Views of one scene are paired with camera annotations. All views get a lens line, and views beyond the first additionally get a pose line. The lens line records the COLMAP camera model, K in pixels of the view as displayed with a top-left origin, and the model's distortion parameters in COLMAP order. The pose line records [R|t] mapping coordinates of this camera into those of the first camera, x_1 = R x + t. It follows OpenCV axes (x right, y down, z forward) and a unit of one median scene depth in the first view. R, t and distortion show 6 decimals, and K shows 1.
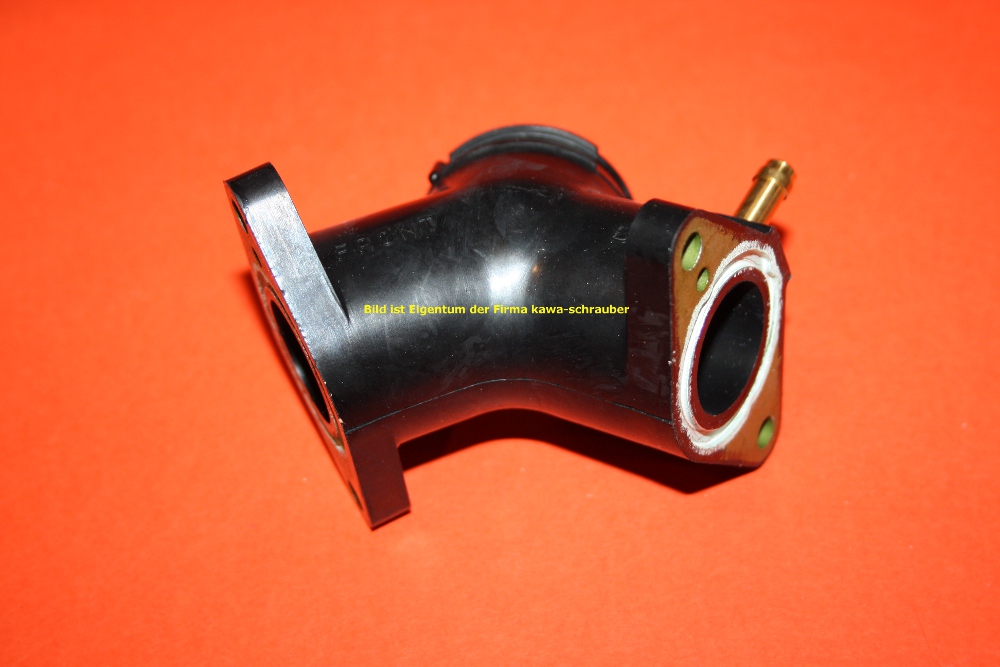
lens RADIAL K [[1835.3, 0, 500.1], [0, 1835.3, 332.0], [0, 0, 1]] dist [0.051423, 0.000000]
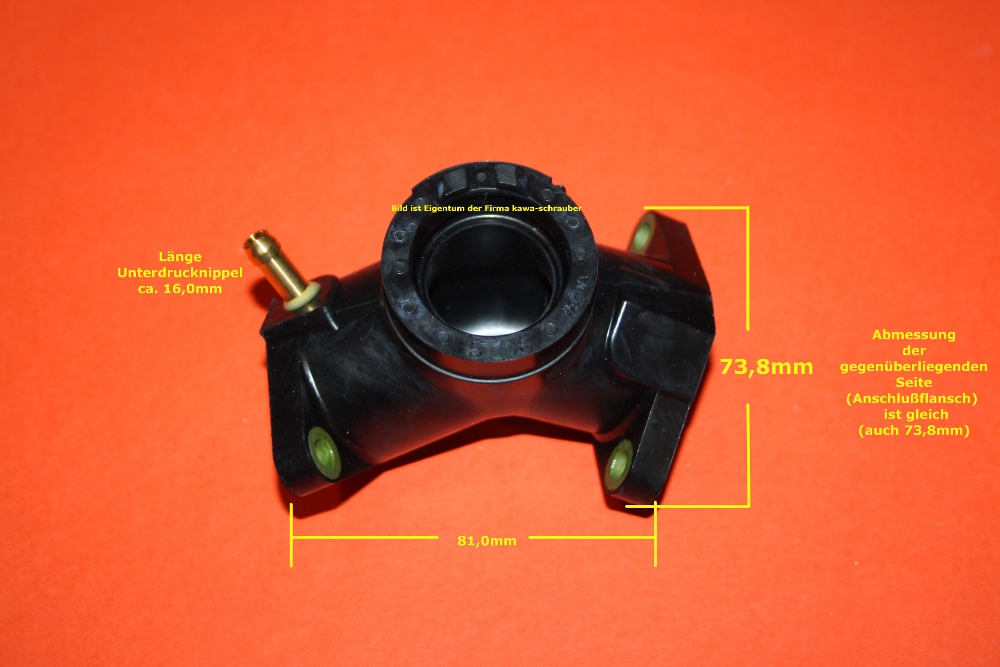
lens RADIAL K [[2143.0, 0, 492.5], [0, 2143.0, 330.5], [0, 0, 1]] dist [0.099445, 0.000000]
pose [[0.998073, 0.057937, 0.022208, 0.020922], [-0.059282, 0.996081, 0.065642, -0.082628], [-0.018318, -0.066832, 0.997596, -0.408144]]
